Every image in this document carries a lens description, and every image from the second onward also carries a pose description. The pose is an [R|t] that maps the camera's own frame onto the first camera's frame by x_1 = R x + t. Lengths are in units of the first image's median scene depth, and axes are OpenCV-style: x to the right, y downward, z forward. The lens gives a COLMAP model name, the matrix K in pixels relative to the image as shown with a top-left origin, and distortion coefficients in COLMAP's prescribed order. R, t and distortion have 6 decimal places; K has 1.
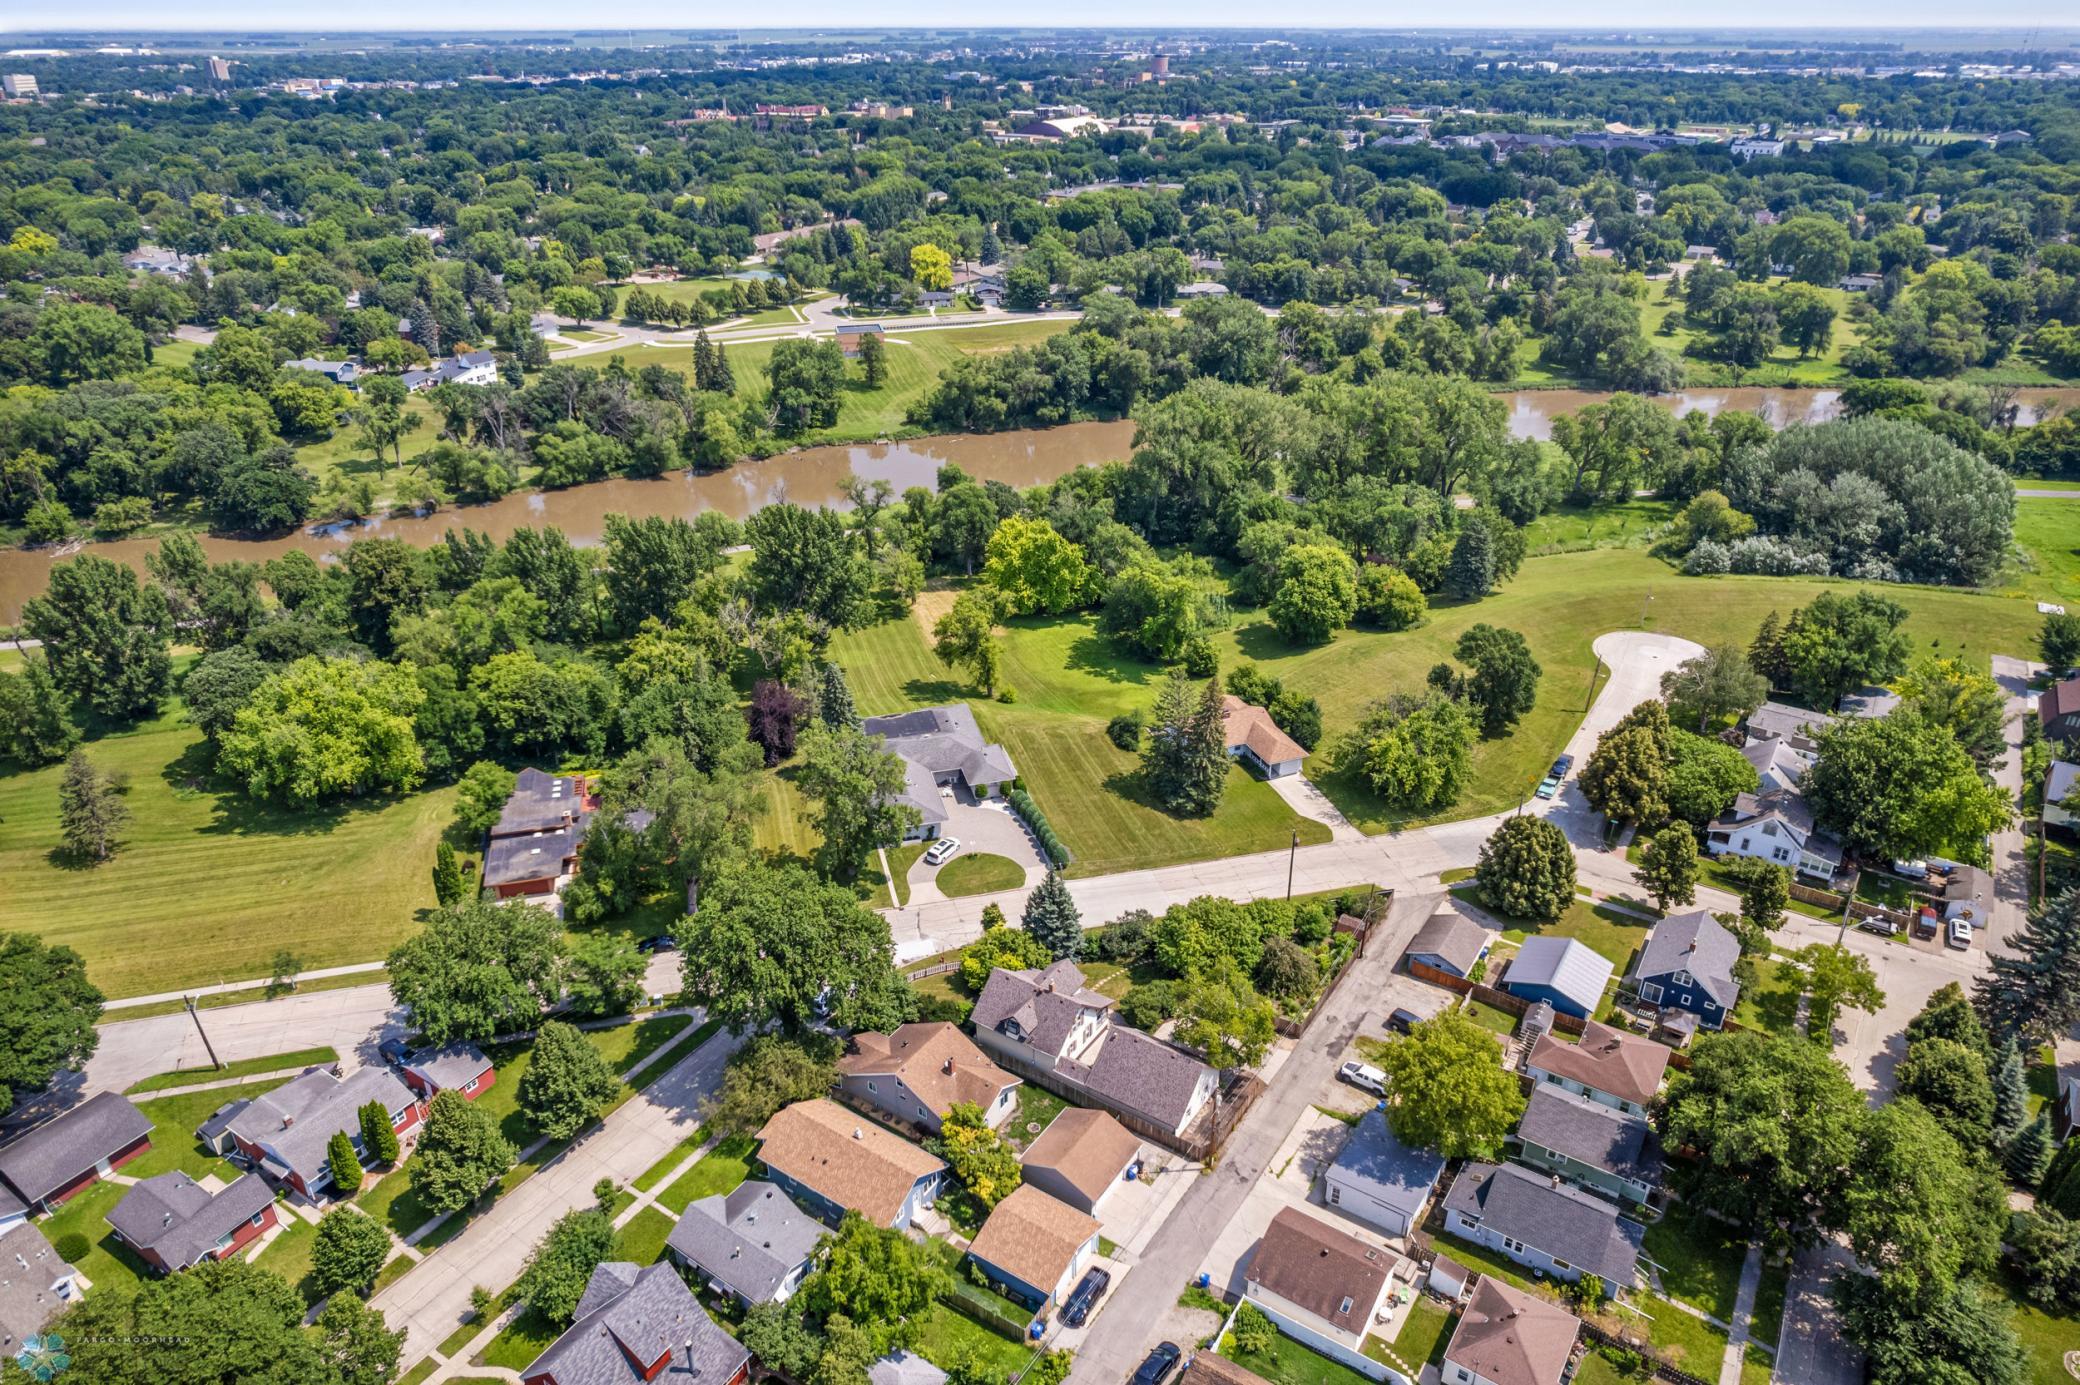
lens RADIAL K [[1337.9, 0, 1052.3], [0, 1337.9, 691.5], [0, 0, 1]] dist [-0.070032, 0.057136]
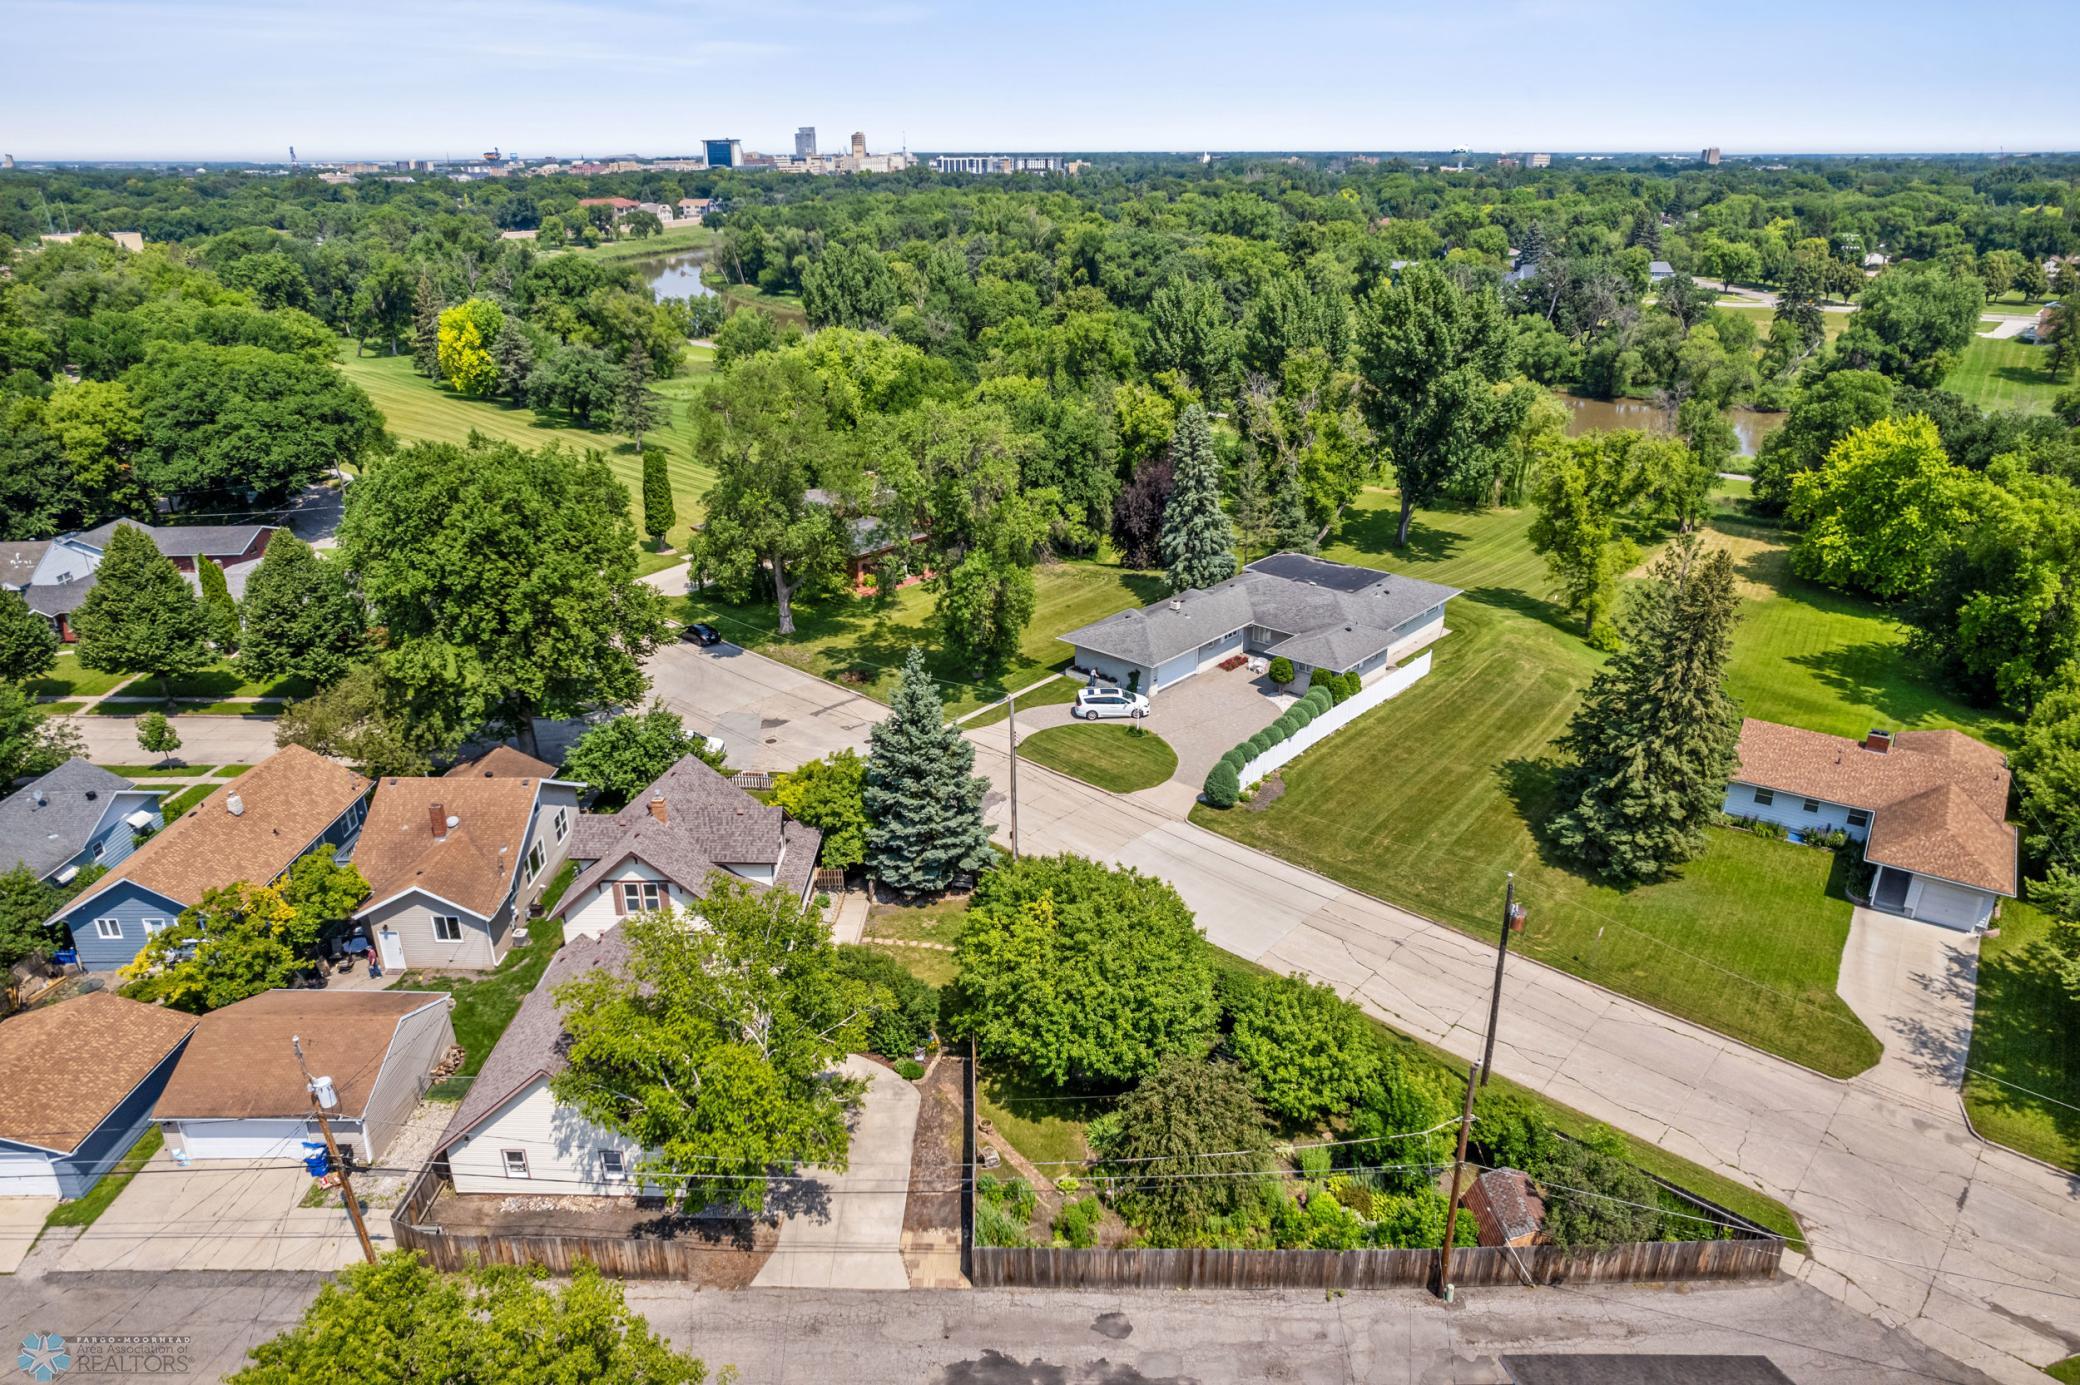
lens RADIAL K [[1337.9, 0, 1052.3], [0, 1337.9, 691.5], [0, 0, 1]] dist [-0.070032, 0.057136]
pose [[0.544222, 0.318714, -0.776043, 0.157968], [-0.376389, 0.919463, 0.113662, 0.034612], [0.749769, 0.230236, 0.620353, 0.318568]]
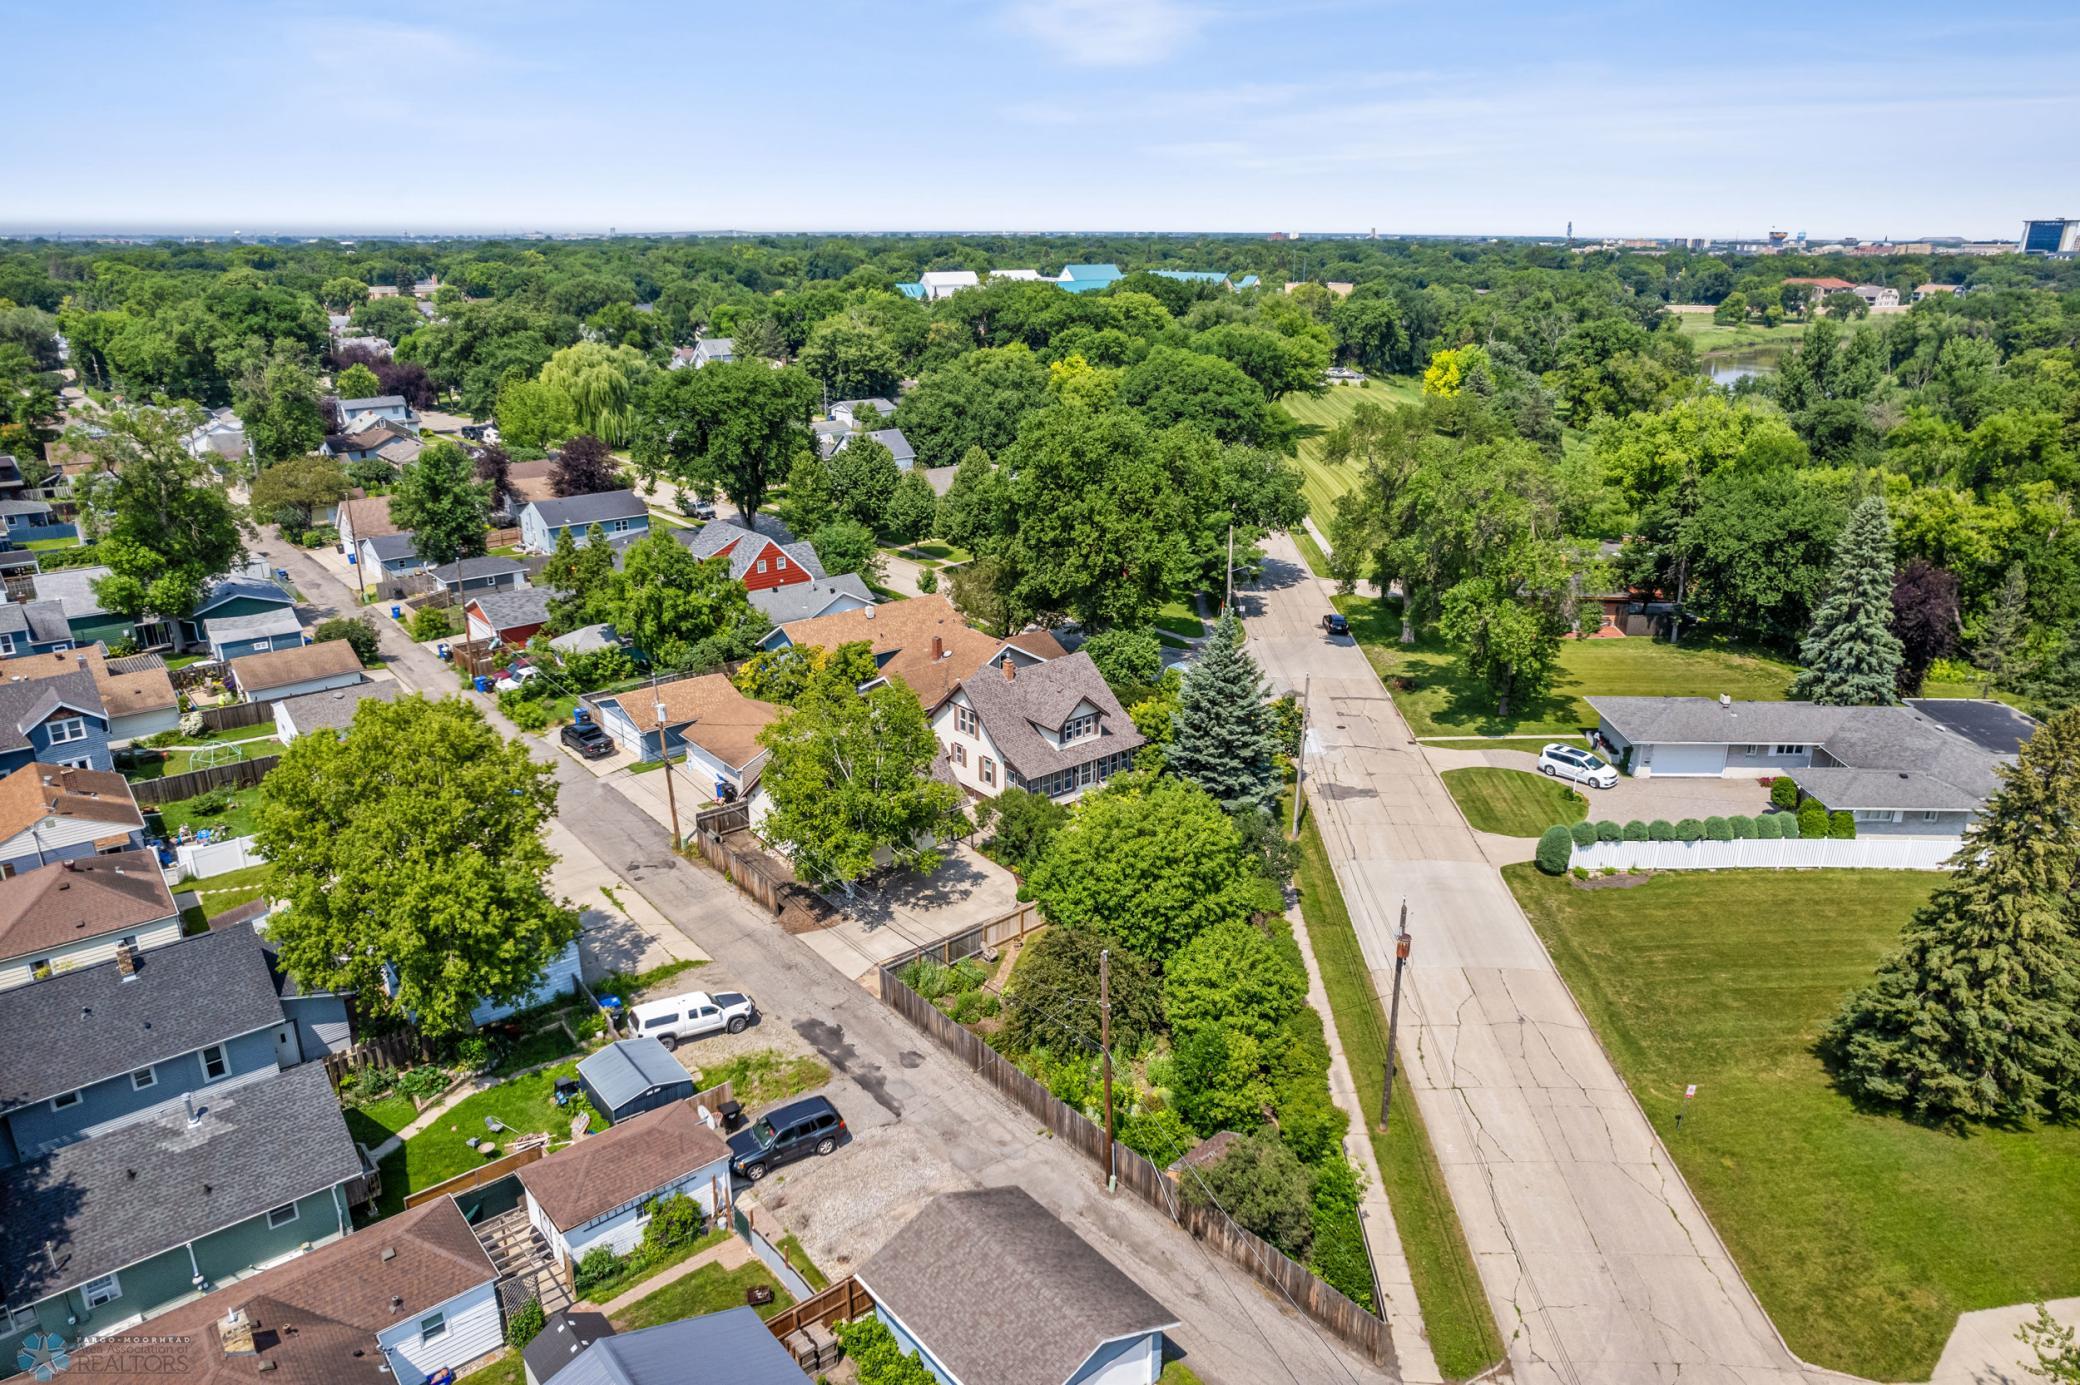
lens RADIAL K [[1337.9, 0, 1052.3], [0, 1337.9, 691.5], [0, 0, 1]] dist [-0.070032, 0.057136]
pose [[-0.287910, 0.317634, -0.903447, 0.219617], [-0.432381, 0.798647, 0.418580, -0.017016], [0.854491, 0.511147, -0.092600, 0.434515]]
